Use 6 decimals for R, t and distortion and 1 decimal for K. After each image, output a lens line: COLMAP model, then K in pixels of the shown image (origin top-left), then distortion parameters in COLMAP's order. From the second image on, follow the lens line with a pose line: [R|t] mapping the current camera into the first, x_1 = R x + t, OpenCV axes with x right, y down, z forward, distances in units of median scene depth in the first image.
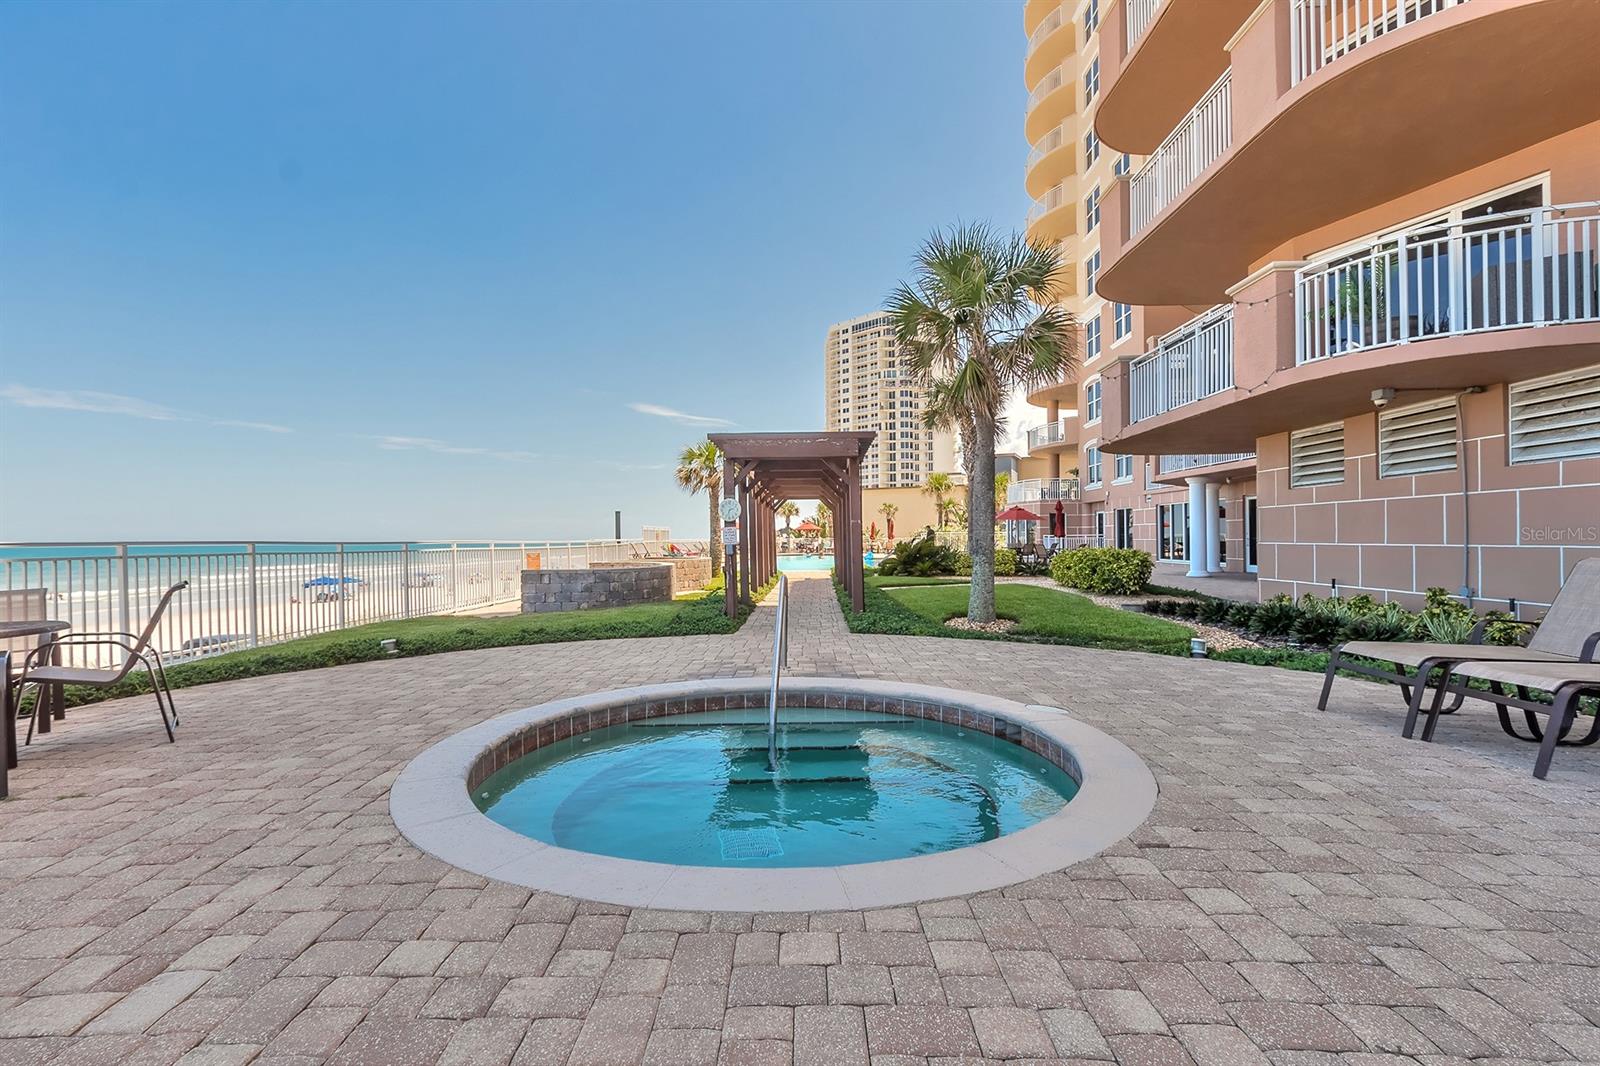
lens RADIAL K [[729.2, 0, 798.5], [0, 729.2, 541.4], [0, 0, 1]] dist [-0.004415, -0.000305]
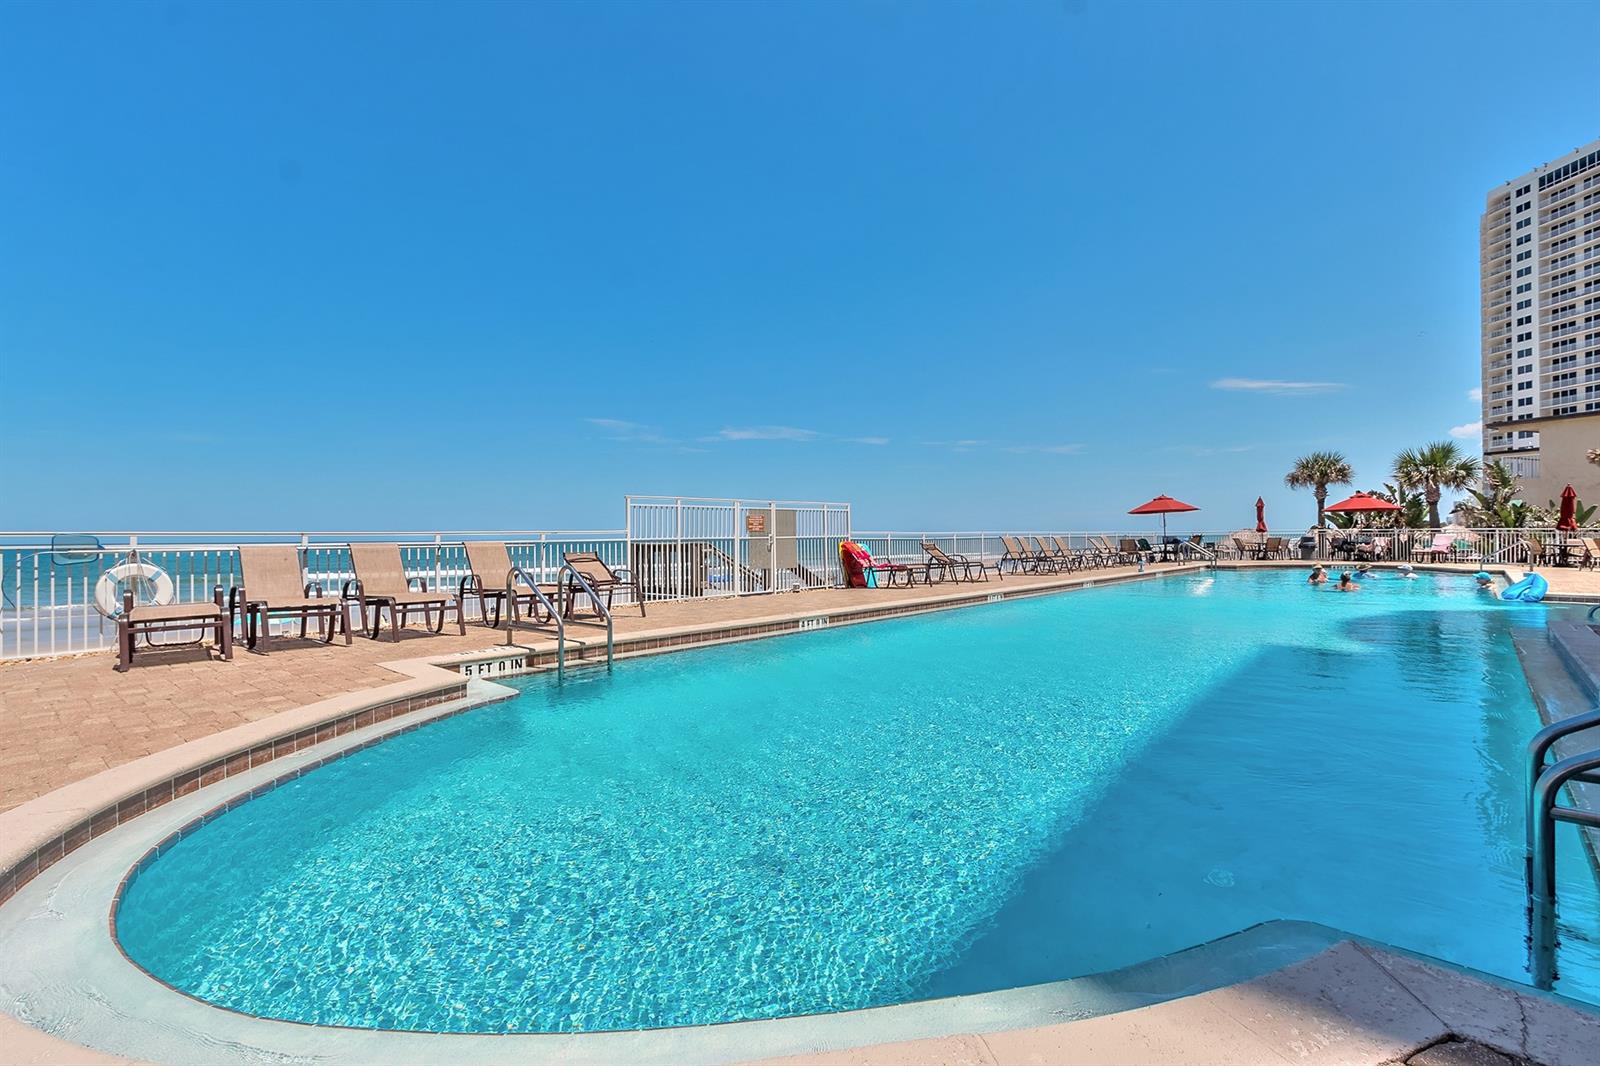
lens RADIAL K [[729.2, 0, 790.2], [0, 729.2, 530.8], [0, 0, 1]] dist [-0.004415, -0.000305]
pose [[0.739875, -0.000066, -0.672745, 0.018968], [-0.002187, 0.999994, -0.002503, -0.000317], [0.672741, 0.003323, 0.739871, 0.141302]]
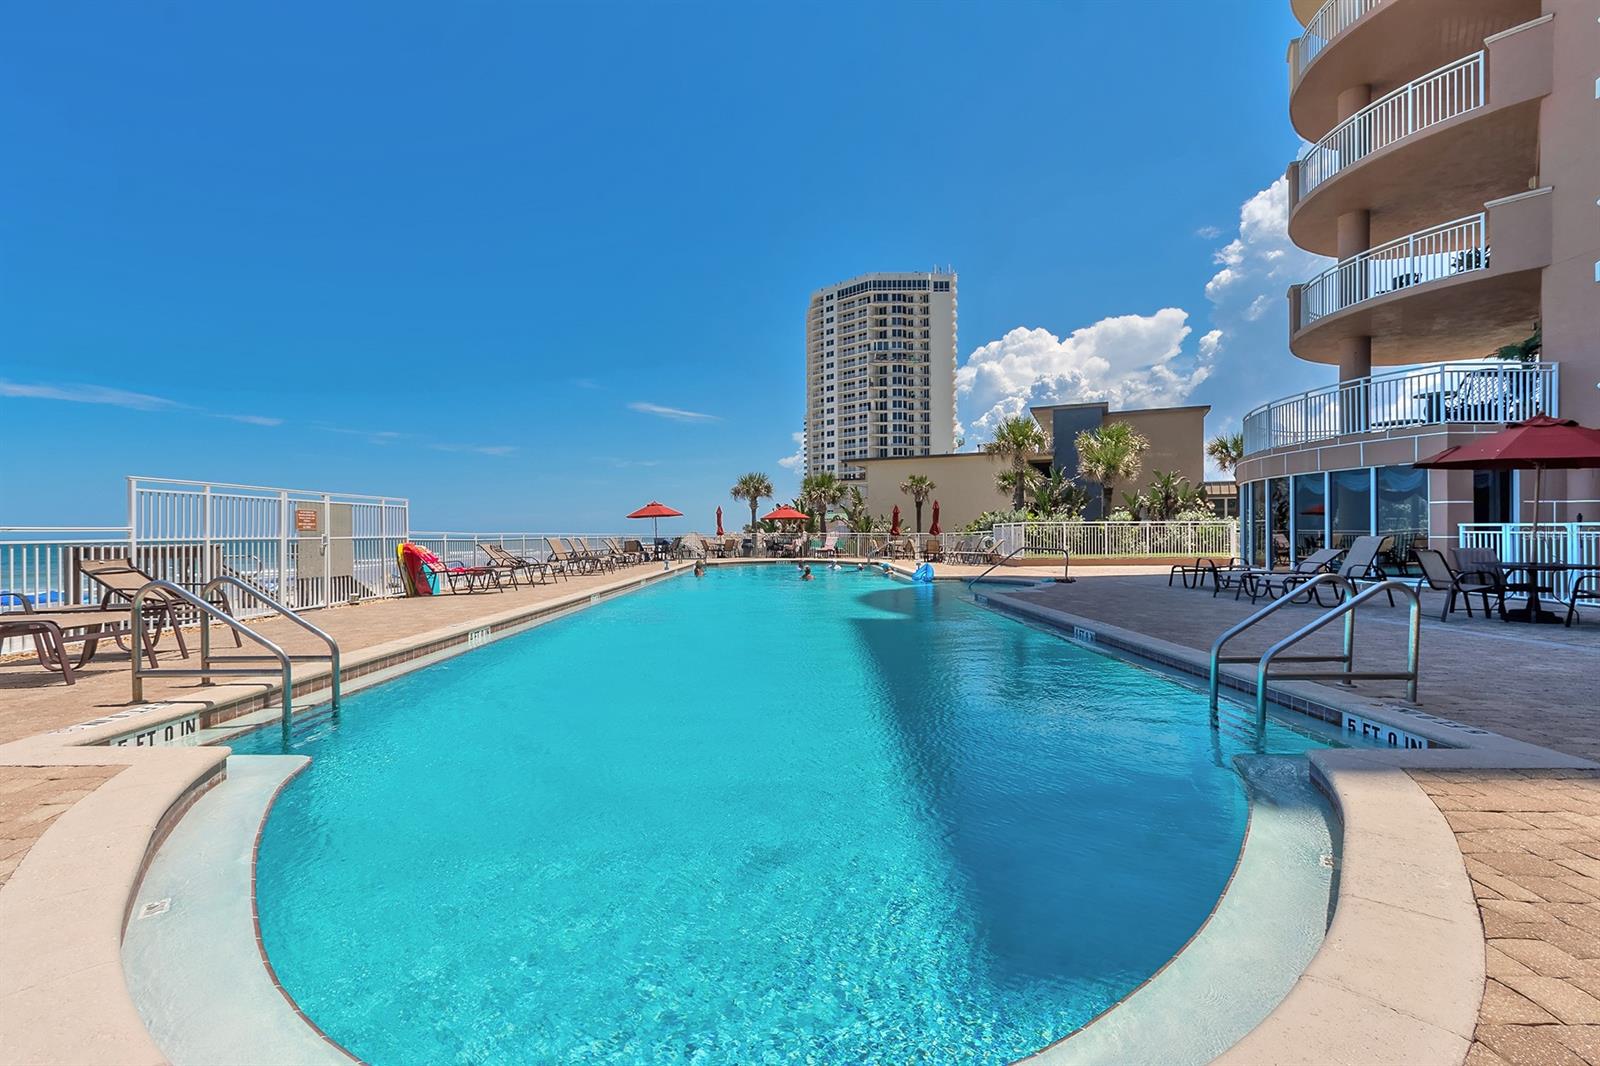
lens RADIAL K [[729.2, 0, 795.2], [0, 729.2, 533.3], [0, 0, 1]] dist [-0.004415, -0.000305]
pose [[0.999641, 0.006398, 0.026025, 0.001854], [-0.006244, 0.999962, -0.006006, -0.000070], [-0.026062, 0.005841, 0.999643, 0.133722]]
